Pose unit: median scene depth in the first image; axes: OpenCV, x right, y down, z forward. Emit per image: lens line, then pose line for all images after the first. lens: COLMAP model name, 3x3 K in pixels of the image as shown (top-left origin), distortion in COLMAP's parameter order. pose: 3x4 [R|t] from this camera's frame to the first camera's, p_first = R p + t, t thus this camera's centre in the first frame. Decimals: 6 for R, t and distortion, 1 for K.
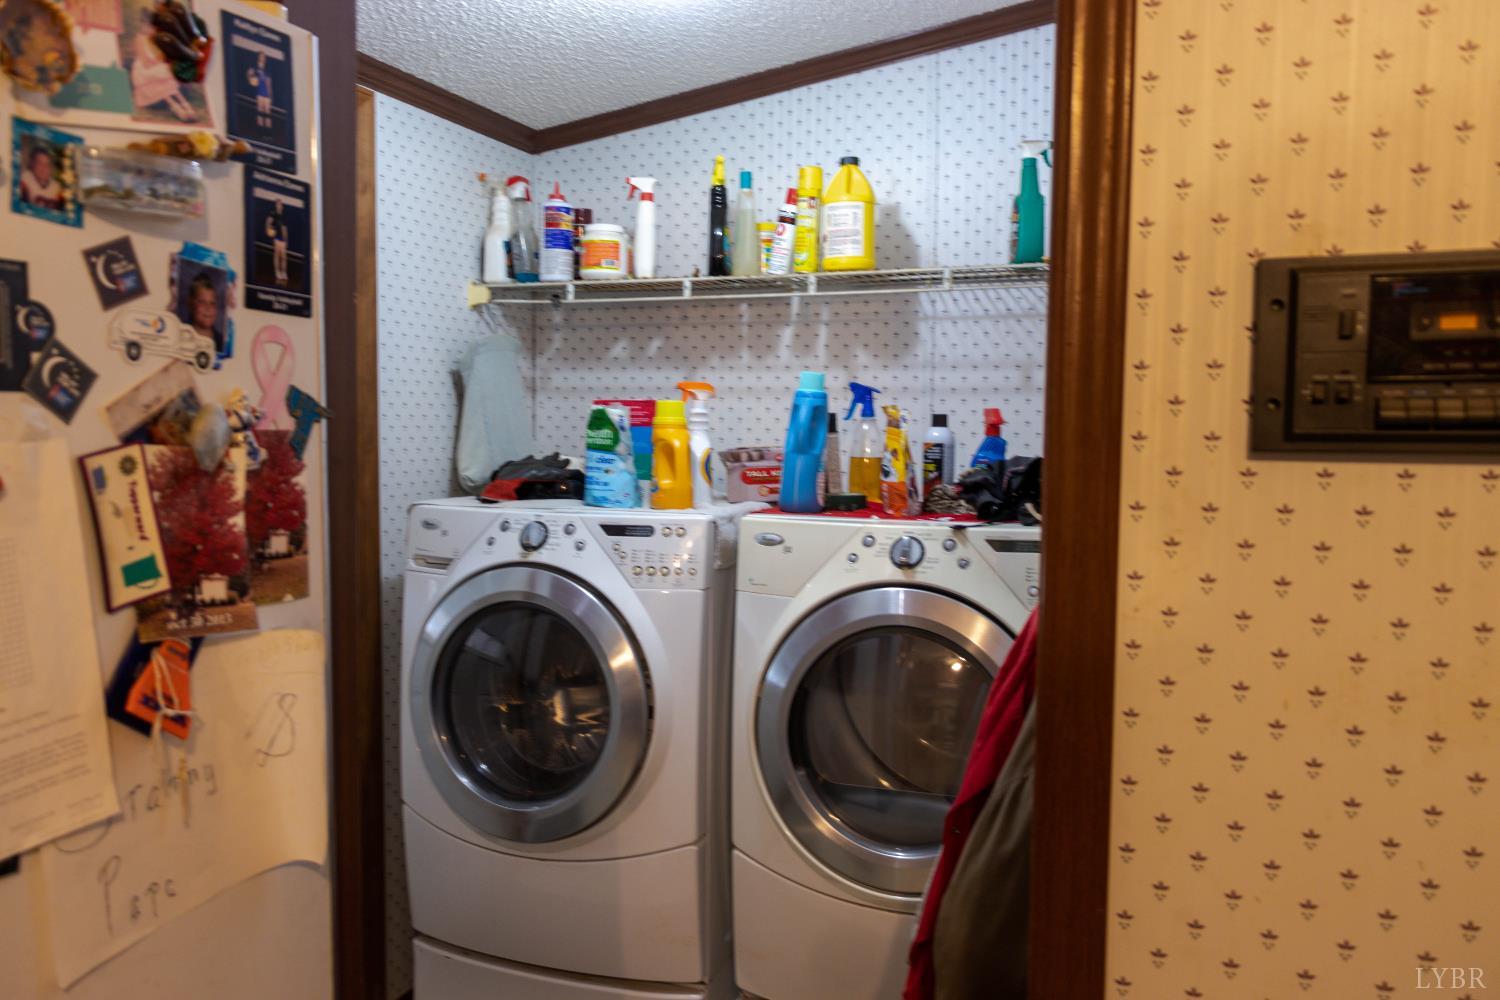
lens RADIAL K [[1215.6, 0, 747.0], [0, 1215.6, 513.0], [0, 0, 1]] dist [-0.000454, -0.003643]
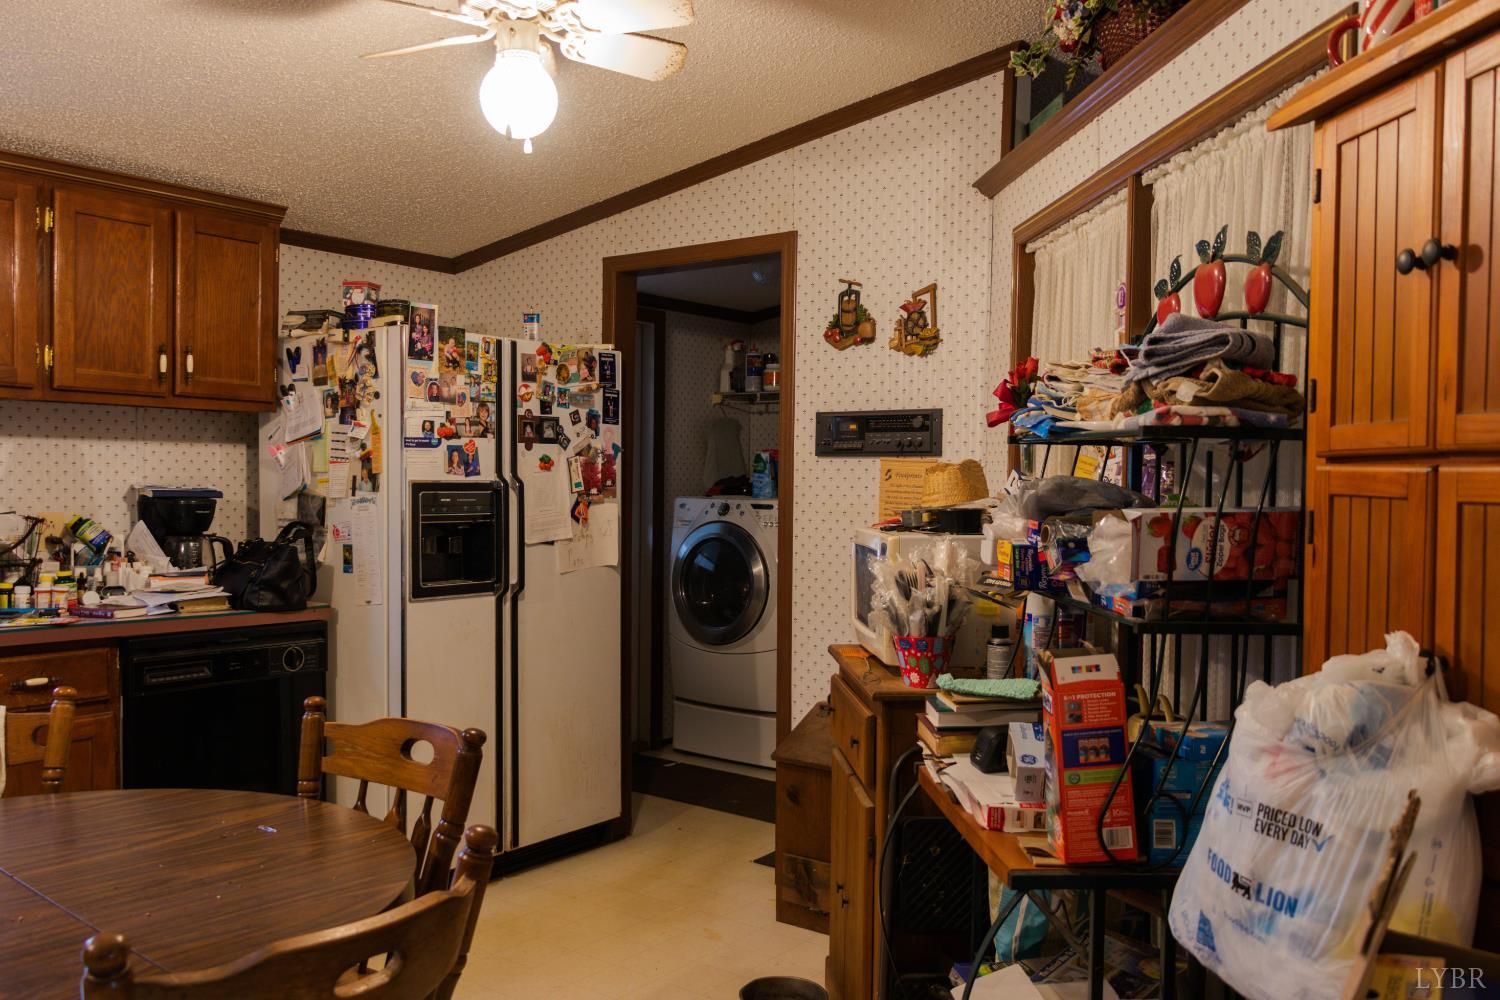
lens RADIAL K [[1215.6, 0, 747.0], [0, 1215.6, 513.0], [0, 0, 1]] dist [-0.000454, -0.003643]
pose [[0.959342, 0.008091, -0.282130, 1.198838], [-0.021841, 0.998720, -0.045624, 0.304522], [0.281400, 0.049931, 0.958291, -2.741995]]
